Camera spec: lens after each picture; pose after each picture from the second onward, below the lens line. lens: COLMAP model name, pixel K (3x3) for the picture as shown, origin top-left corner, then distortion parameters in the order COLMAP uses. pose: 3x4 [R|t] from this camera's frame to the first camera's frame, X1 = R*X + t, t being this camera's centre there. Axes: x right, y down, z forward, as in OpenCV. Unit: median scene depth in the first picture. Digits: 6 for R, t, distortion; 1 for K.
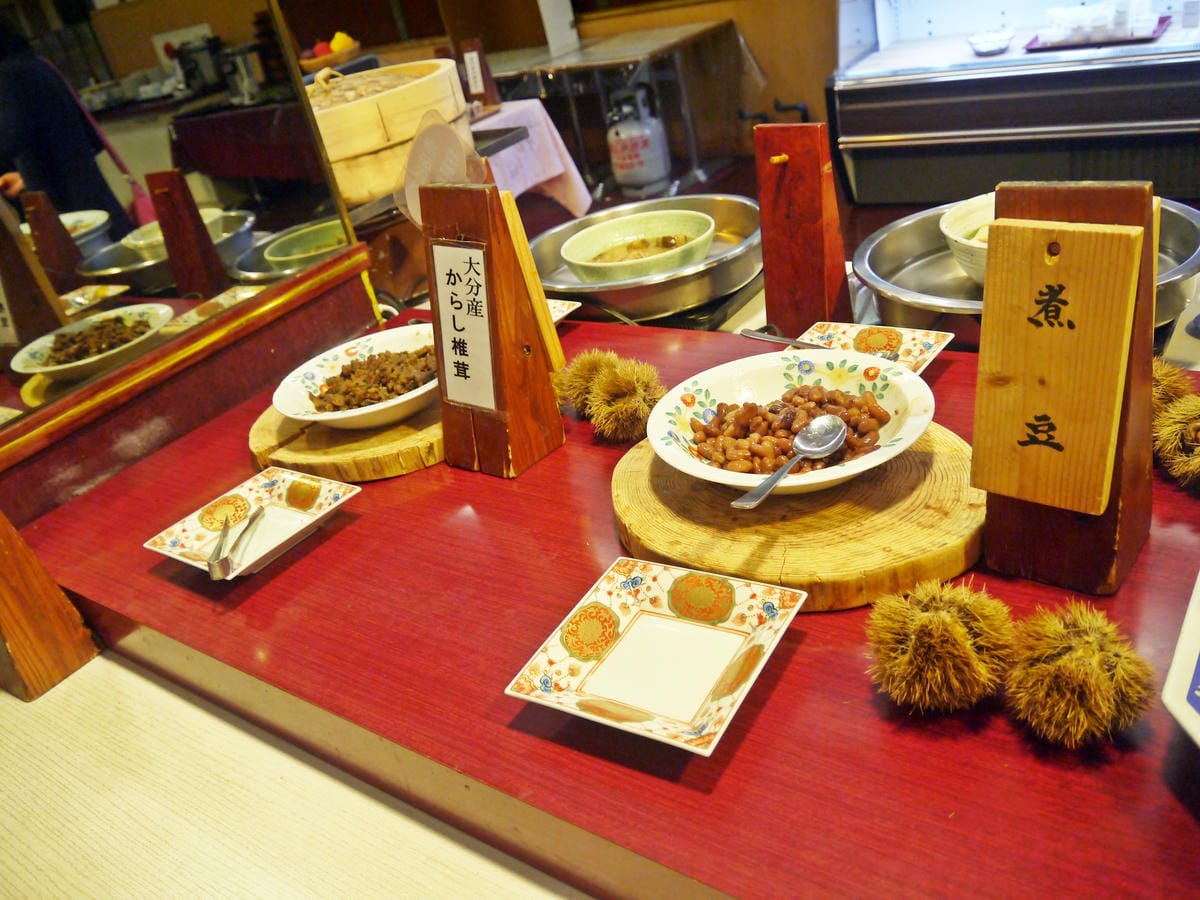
lens RADIAL K [[1006.6, 0, 604.7], [0, 1006.6, 446.1], [0, 0, 1]] dist [-0.052355, 0.032129]
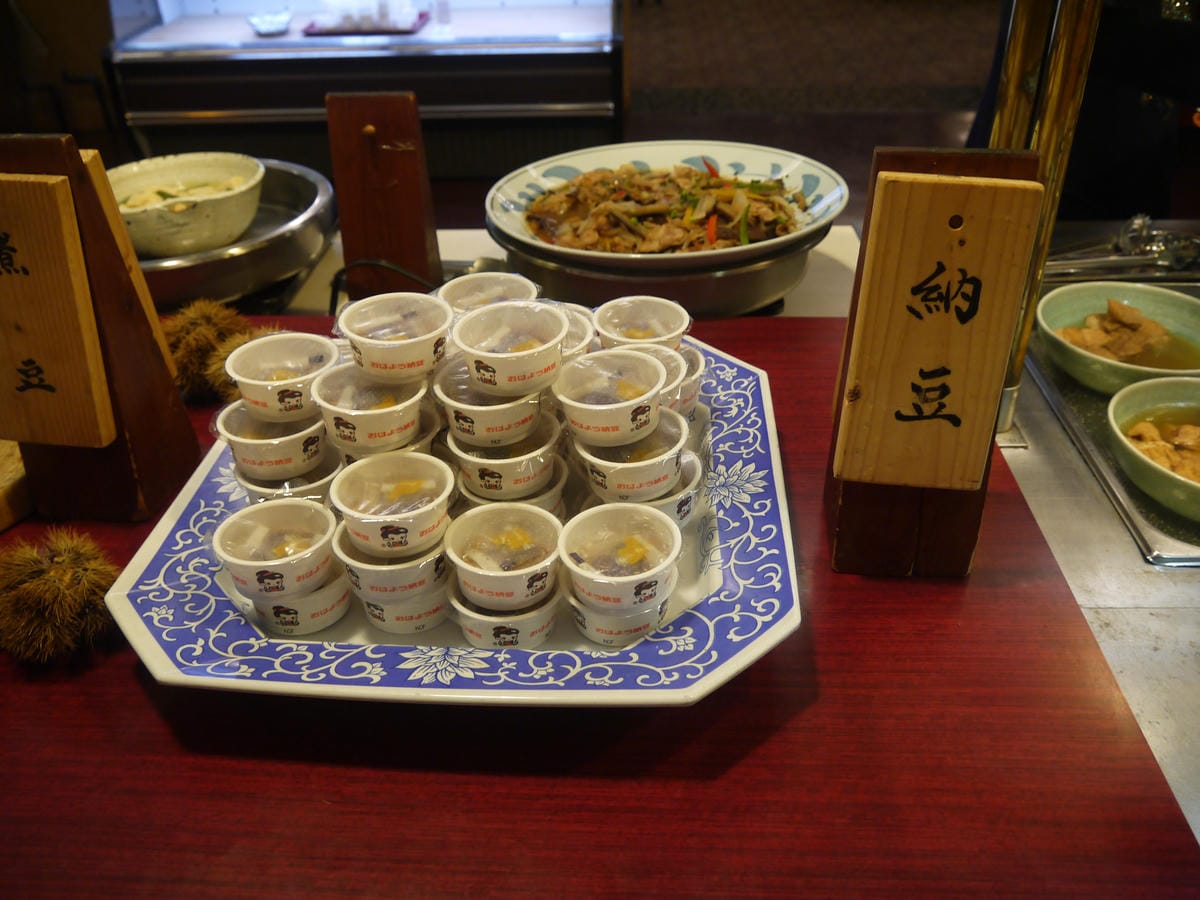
lens RADIAL K [[1006.6, 0, 604.7], [0, 1006.6, 446.1], [0, 0, 1]] dist [-0.052355, 0.032129]
pose [[0.830701, -0.134742, 0.540167, 0.364803], [0.126630, 0.990568, 0.052353, 0.080340], [-0.542126, 0.024911, 0.839928, -0.198576]]
